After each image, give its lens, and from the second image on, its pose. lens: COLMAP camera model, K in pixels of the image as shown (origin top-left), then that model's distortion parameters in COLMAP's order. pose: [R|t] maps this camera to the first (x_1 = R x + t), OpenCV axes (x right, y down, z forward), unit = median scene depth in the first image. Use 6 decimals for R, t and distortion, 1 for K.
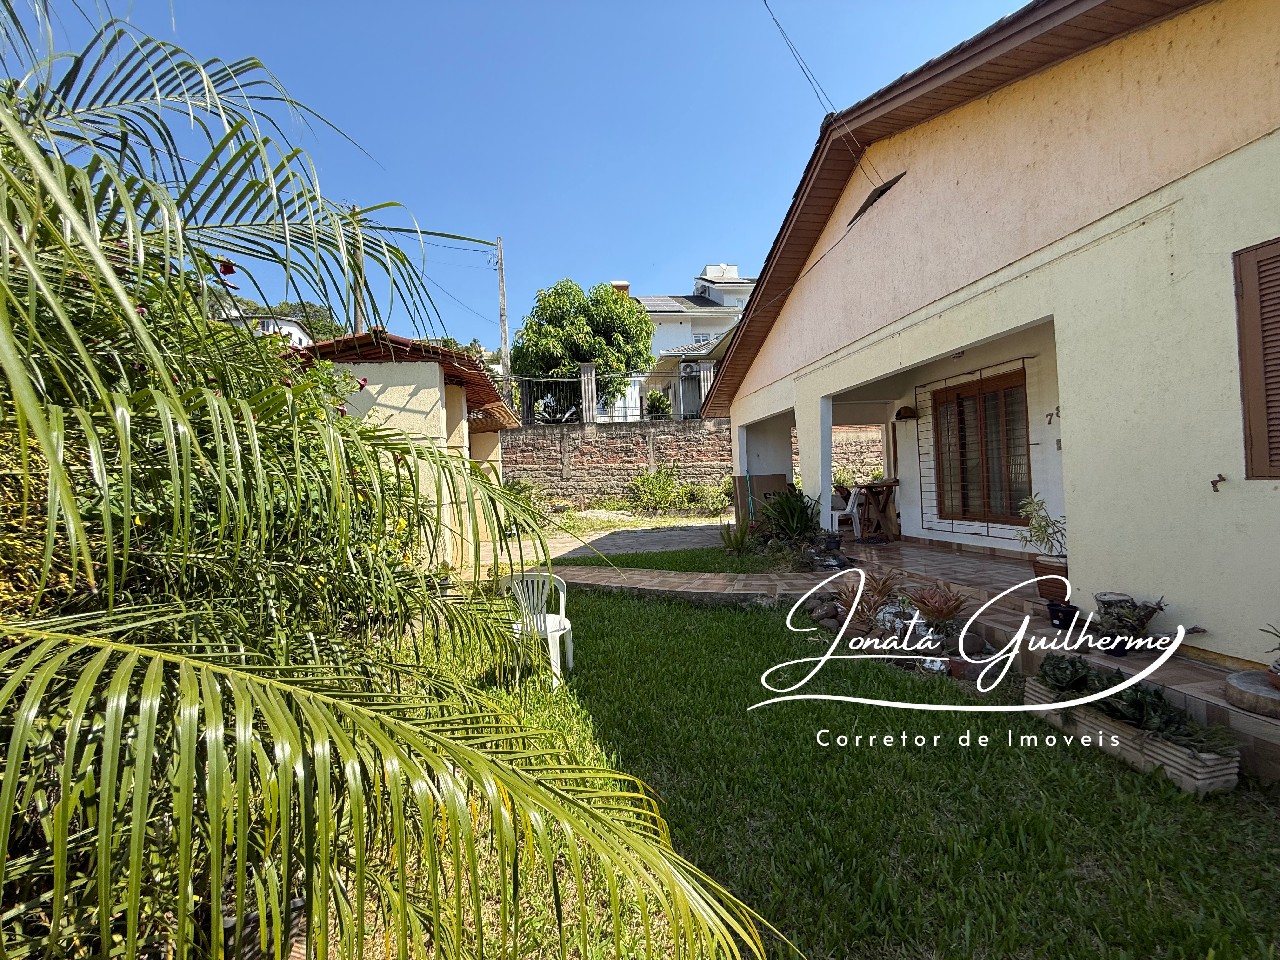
lens RADIAL K [[512.6, 0, 637.6], [0, 512.6, 481.7], [0, 0, 1]] dist [-0.003749, -0.000163]
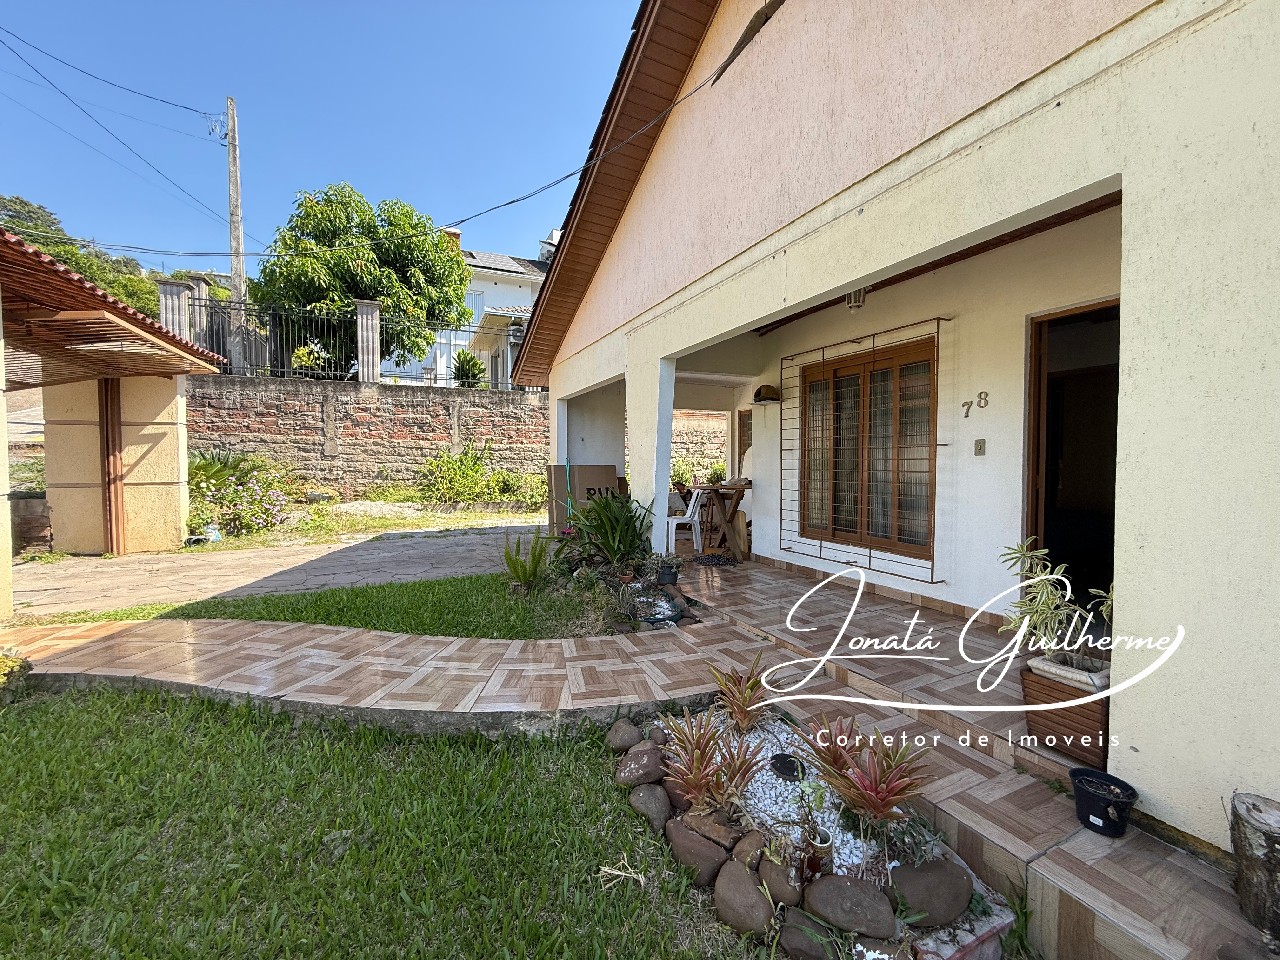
lens RADIAL K [[512.0, 0, 640.6], [0, 512.0, 485.0], [0, 0, 1]] dist [-0.001144, -0.000018]
pose [[0.953218, 0.032017, 0.300582, 0.090875], [-0.043963, 0.998486, 0.033062, -0.012321], [-0.299068, -0.044730, 0.953183, 0.239952]]
